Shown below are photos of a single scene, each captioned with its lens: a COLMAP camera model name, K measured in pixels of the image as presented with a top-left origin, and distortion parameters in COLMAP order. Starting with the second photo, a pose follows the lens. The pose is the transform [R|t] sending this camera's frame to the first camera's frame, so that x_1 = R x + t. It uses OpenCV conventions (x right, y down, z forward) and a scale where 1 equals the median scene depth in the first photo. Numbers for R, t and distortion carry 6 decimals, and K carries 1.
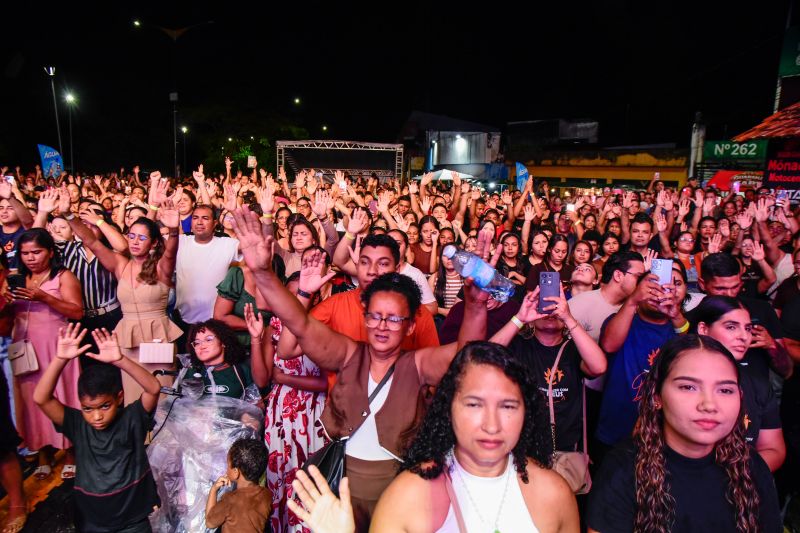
lens RADIAL K [[563.7, 0, 400.0], [0, 563.7, 266.5], [0, 0, 1]] dist [-0.106938, 0.074479]
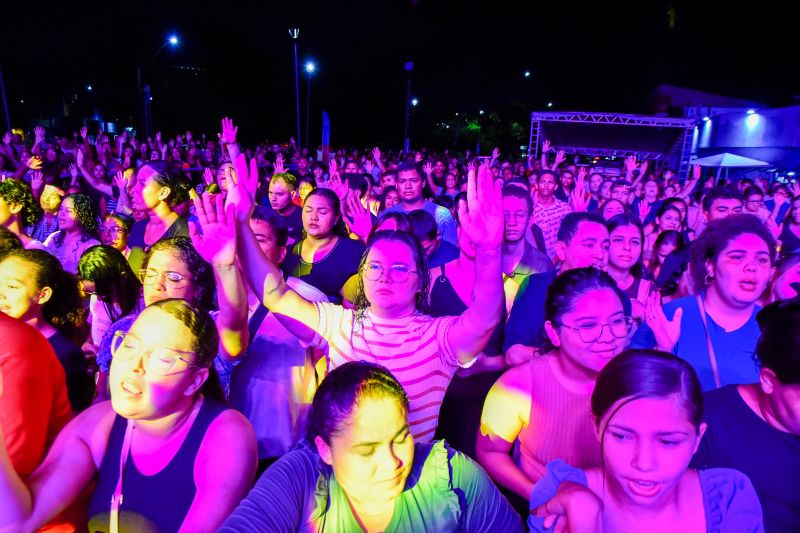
lens RADIAL K [[563.7, 0, 400.0], [0, 563.7, 266.5], [0, 0, 1]] dist [-0.106938, 0.074479]
pose [[0.932189, 0.093004, -0.349821, -0.108882], [-0.079657, 0.995445, 0.052384, -0.027515], [0.353099, -0.020967, 0.935351, 0.173260]]
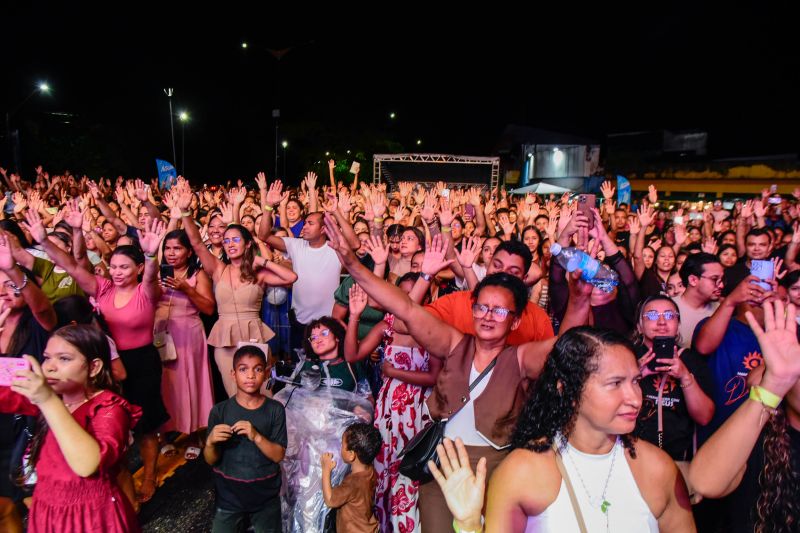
lens RADIAL K [[570.6, 0, 399.8], [0, 570.6, 255.9], [0, 0, 1]] dist [-0.103310, 0.080213]
pose [[0.986750, 0.017873, -0.161261, -0.003637], [-0.024994, 0.998795, -0.042232, 0.003116], [0.160312, 0.045703, 0.986008, -0.011031]]
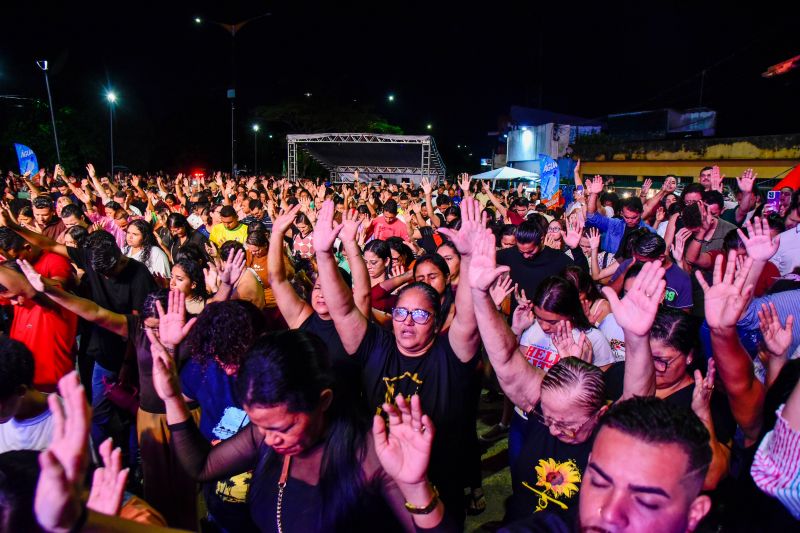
lens RADIAL K [[563.7, 0, 400.0], [0, 563.7, 266.5], [0, 0, 1]] dist [-0.106938, 0.074479]
pose [[0.977469, 0.028281, -0.209176, 0.166564], [-0.028391, 0.999594, 0.002477, -0.028685], [0.209161, 0.003517, 0.977875, 0.205779]]
